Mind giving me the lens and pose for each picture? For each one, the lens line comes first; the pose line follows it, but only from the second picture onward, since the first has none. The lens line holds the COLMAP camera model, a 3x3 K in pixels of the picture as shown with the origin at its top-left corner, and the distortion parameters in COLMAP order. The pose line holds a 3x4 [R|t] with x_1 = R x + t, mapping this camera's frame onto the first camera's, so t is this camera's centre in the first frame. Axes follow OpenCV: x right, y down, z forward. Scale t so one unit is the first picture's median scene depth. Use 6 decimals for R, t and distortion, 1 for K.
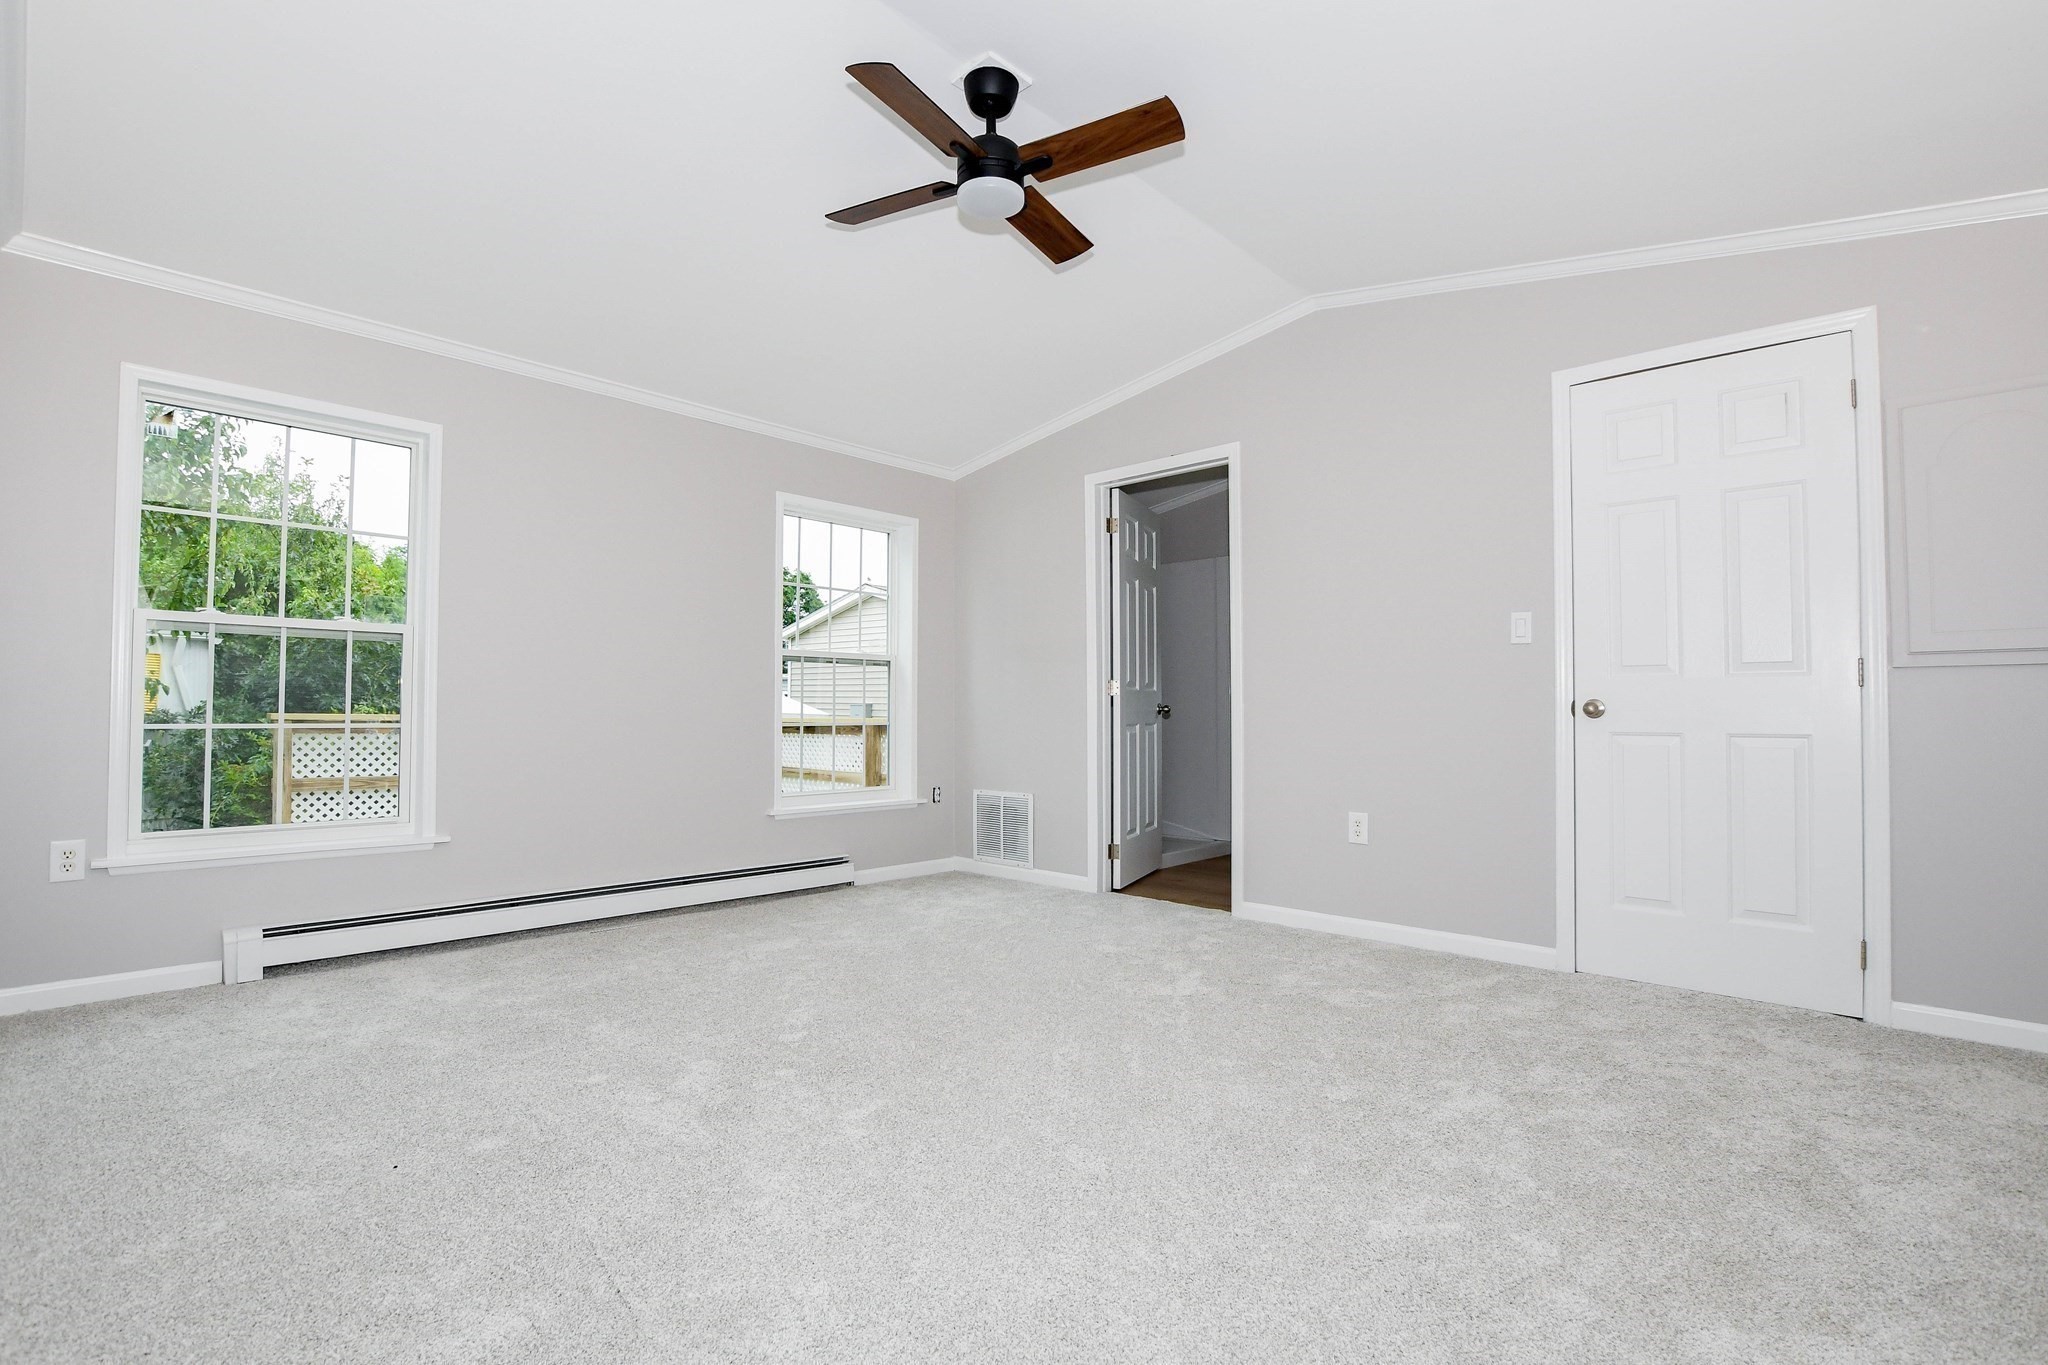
lens RADIAL K [[964.2, 0, 1010.9], [0, 964.2, 686.1], [0, 0, 1]] dist [-0.028630, 0.001668]
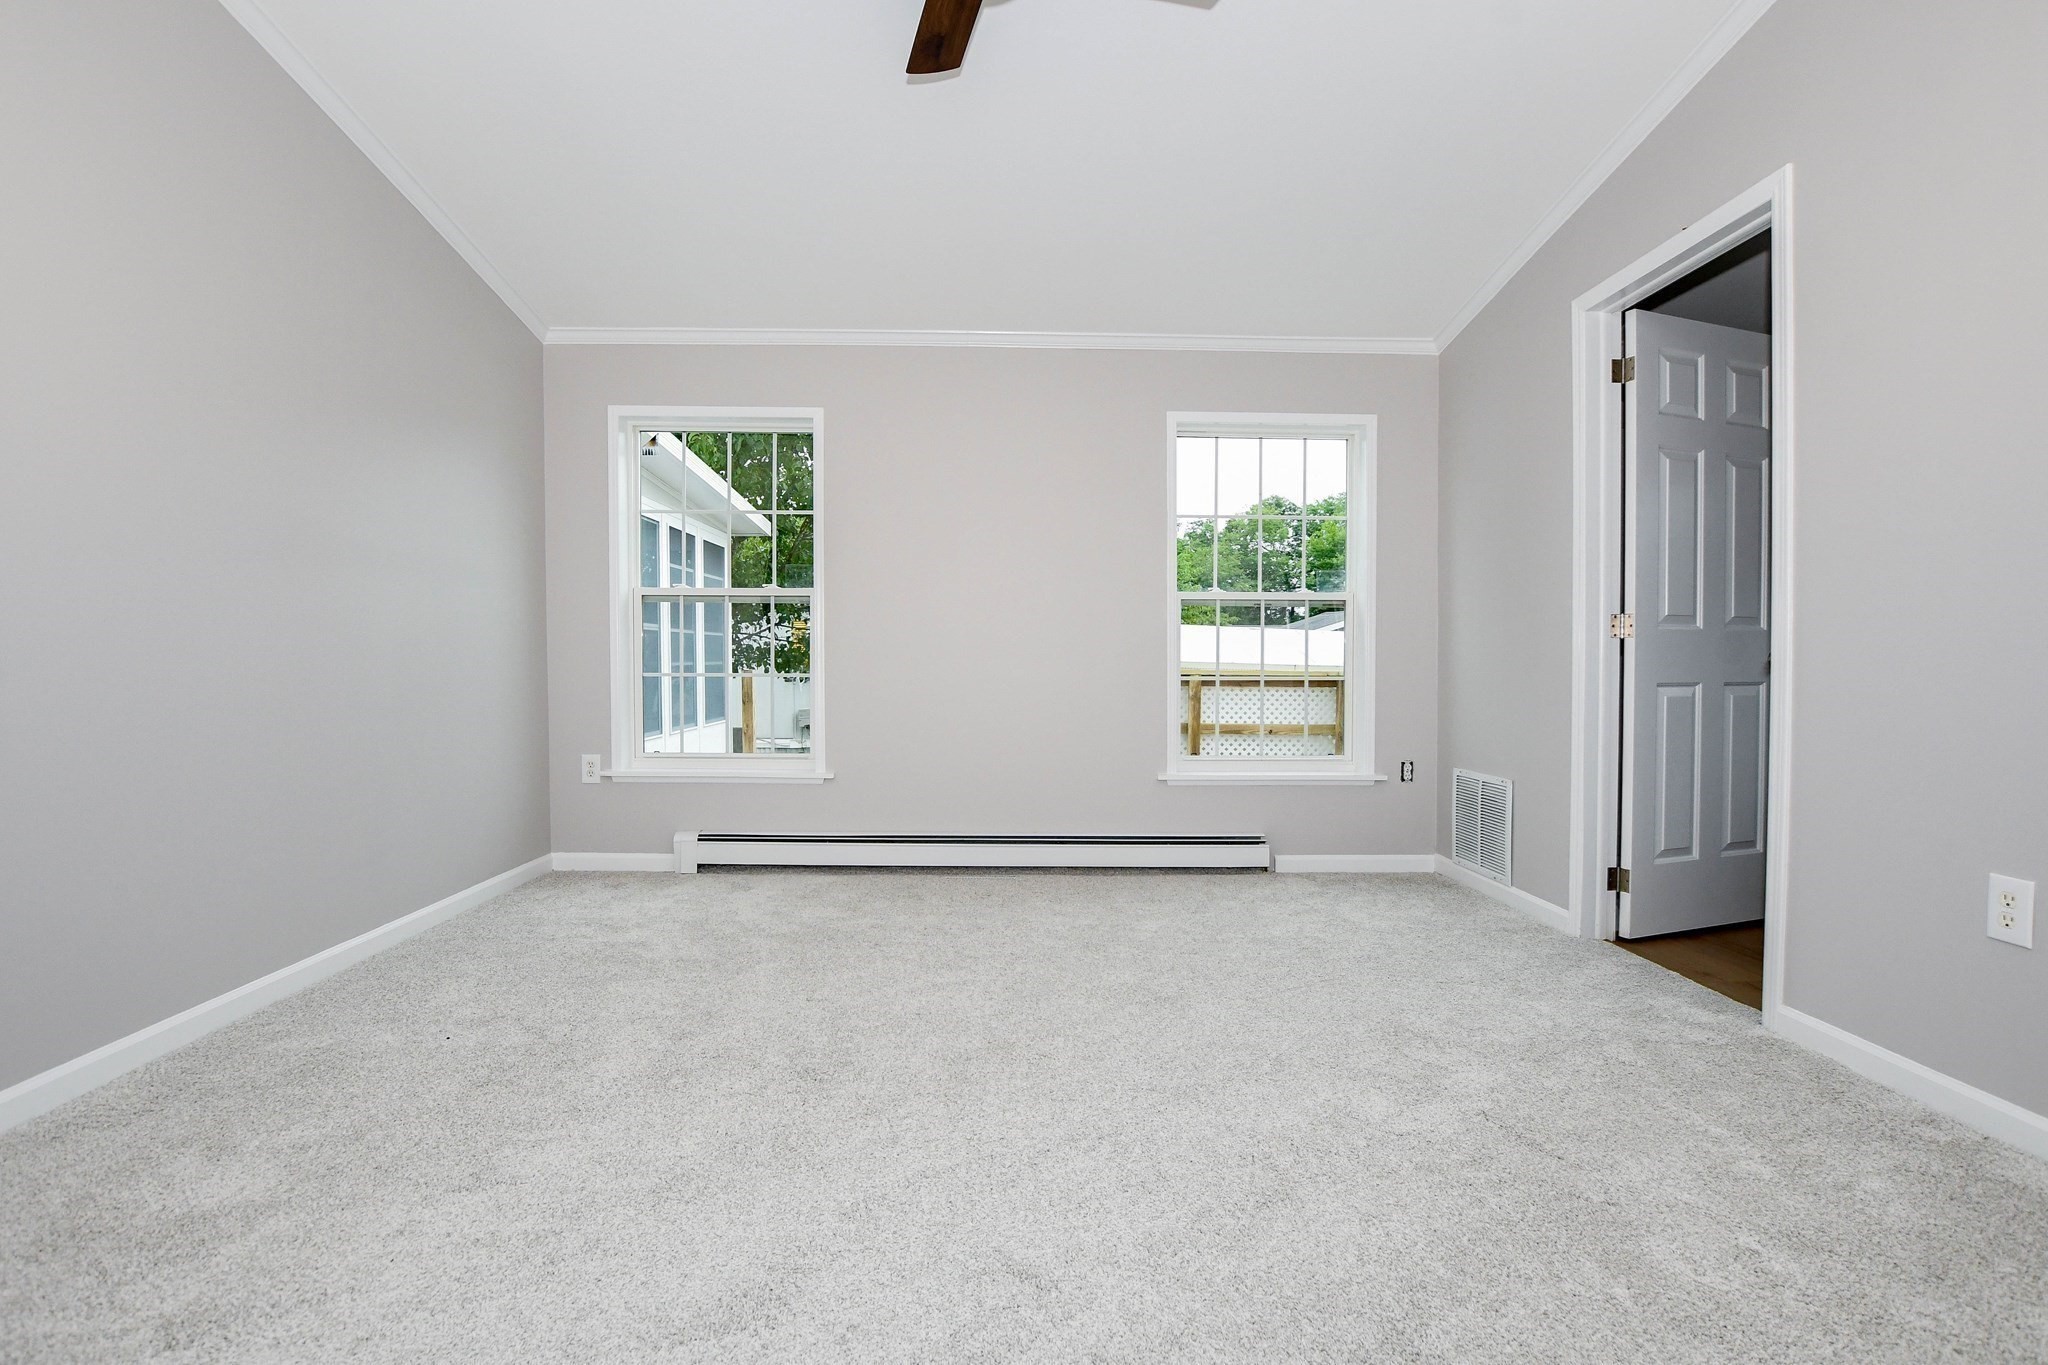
lens RADIAL K [[964.2, 0, 1007.7], [0, 964.2, 686.5], [0, 0, 1]] dist [-0.028630, 0.001668]
pose [[0.694499, 0.016398, -0.719307, 0.289778], [0.019462, 0.998946, 0.041564, 0.008341], [0.719231, -0.042866, 0.693448, 0.278313]]
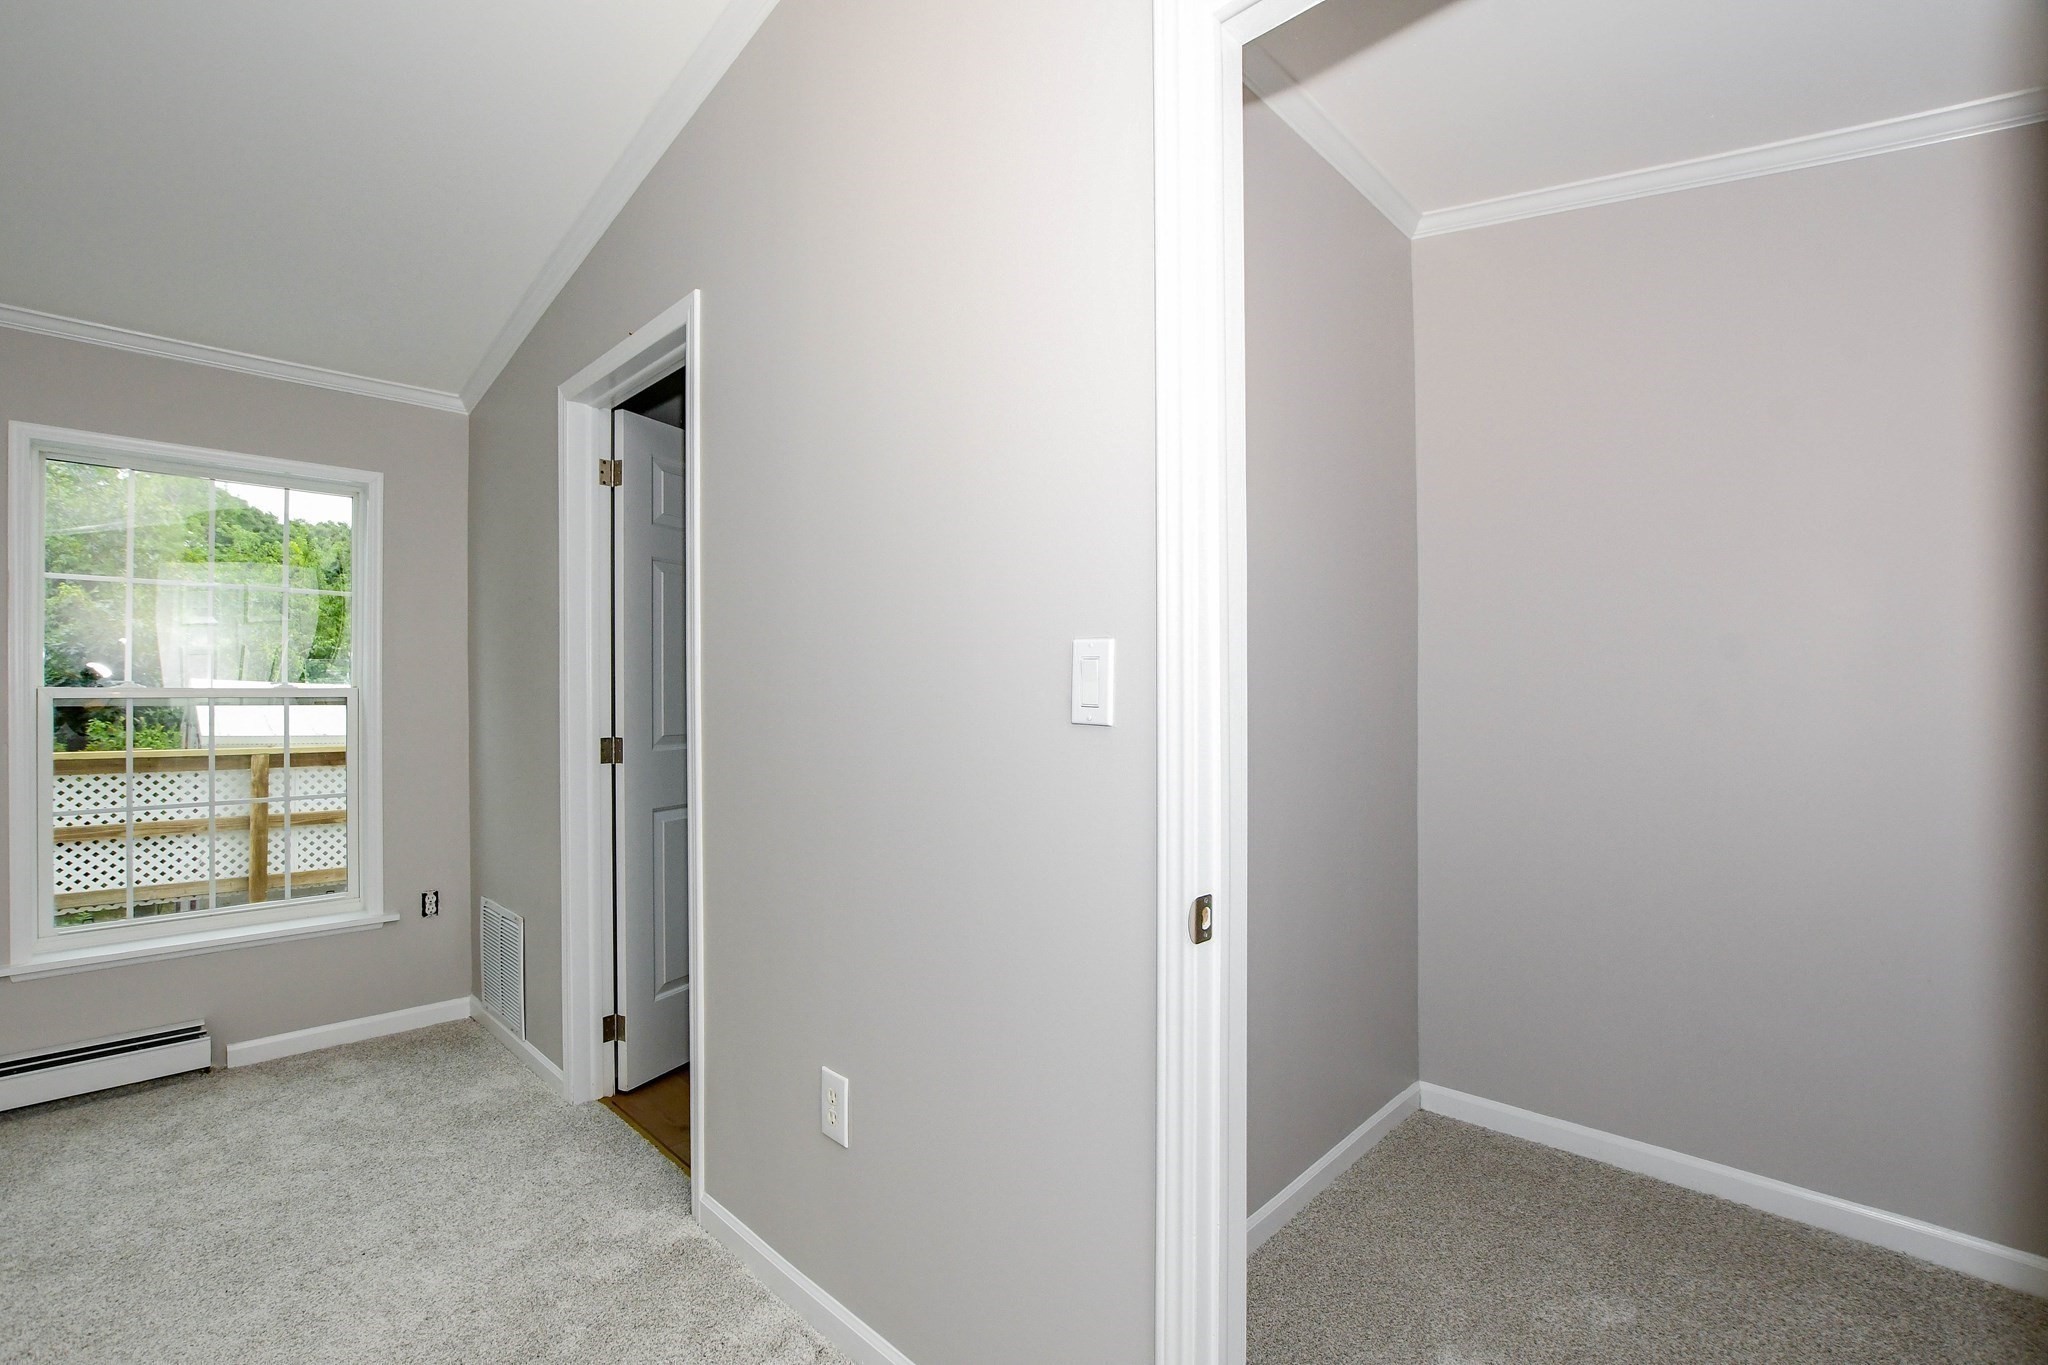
lens RADIAL K [[906.5, 0, 1018.0], [0, 906.5, 688.7], [0, 0, 1]] dist [-0.028797, 0.004018]
pose [[0.999534, -0.003588, -0.030311, 0.384485], [0.004383, 0.999647, 0.026217, -0.051043], [0.030206, -0.026337, 0.999197, 0.482182]]
